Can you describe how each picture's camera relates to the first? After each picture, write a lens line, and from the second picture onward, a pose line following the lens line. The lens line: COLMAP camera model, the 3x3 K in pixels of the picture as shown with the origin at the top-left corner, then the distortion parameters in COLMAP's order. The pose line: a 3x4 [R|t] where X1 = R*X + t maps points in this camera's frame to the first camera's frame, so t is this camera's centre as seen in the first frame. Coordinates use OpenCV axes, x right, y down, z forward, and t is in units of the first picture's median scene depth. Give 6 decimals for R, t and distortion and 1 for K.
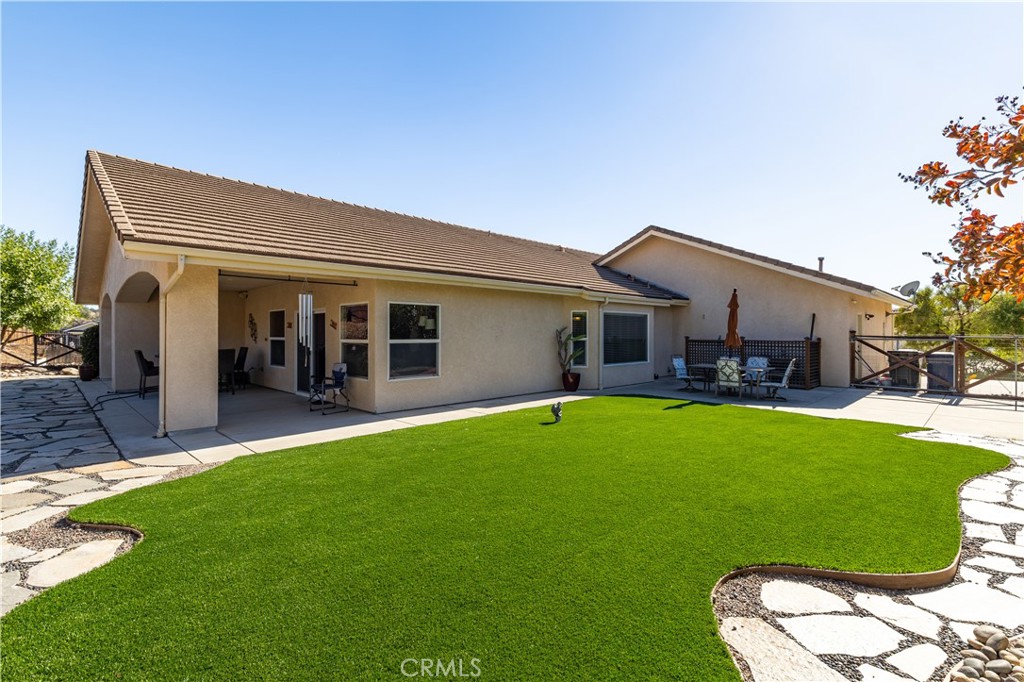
lens RADIAL K [[464.2, 0, 511.9], [0, 464.2, 325.1], [0, 0, 1]] dist [0.006898, -0.001396]
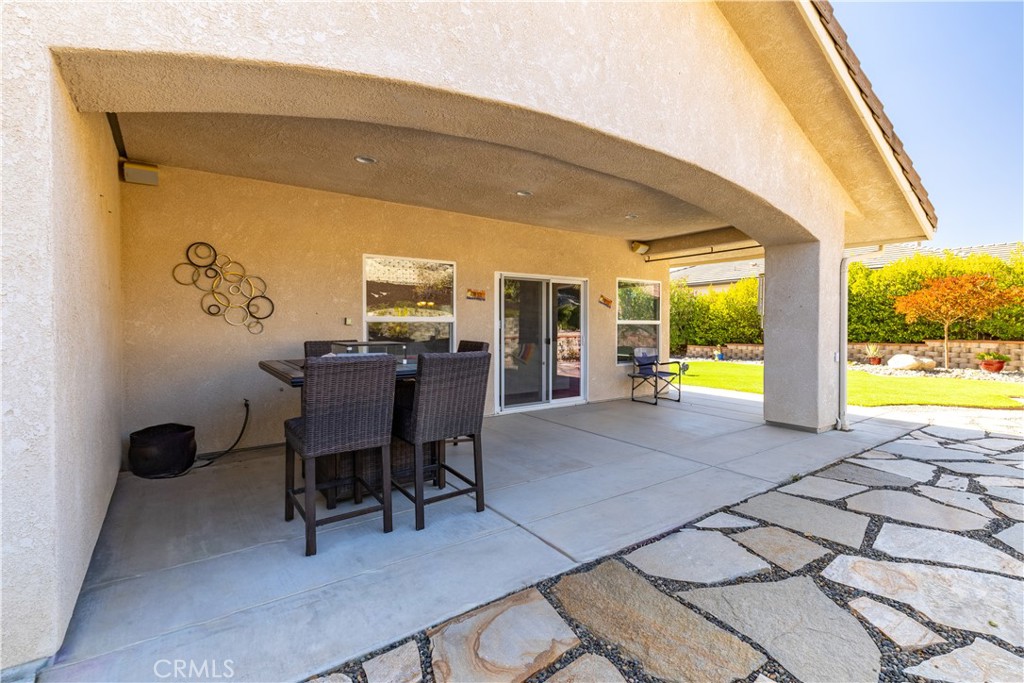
lens RADIAL K [[464.2, 0, 518.8], [0, 464.2, 333.6], [0, 0, 1]] dist [0.006898, -0.001396]
pose [[0.160819, -0.016299, 0.986849, -0.677341], [-0.017579, 0.999658, 0.019375, 0.022536], [-0.986827, -0.020464, 0.160478, 0.574906]]
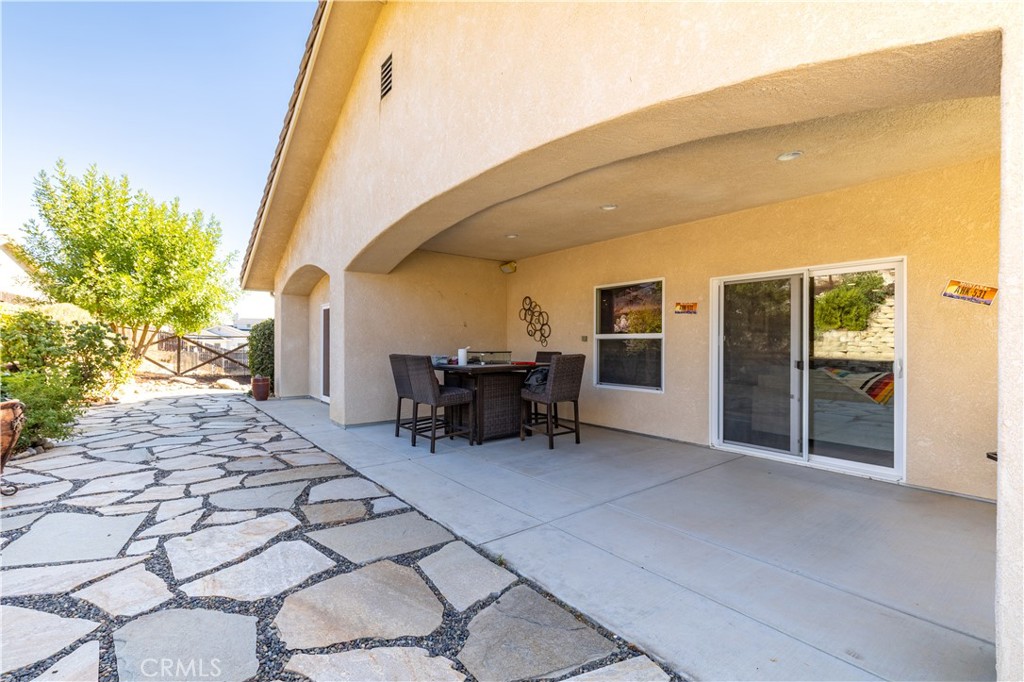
lens RADIAL K [[464.2, 0, 516.6], [0, 464.2, 343.0], [0, 0, 1]] dist [0.006898, -0.001396]
pose [[0.993080, 0.005523, -0.117313, -0.403306], [-0.003551, 0.999849, 0.017012, 0.019551], [0.117389, -0.016478, 0.992949, 0.318893]]
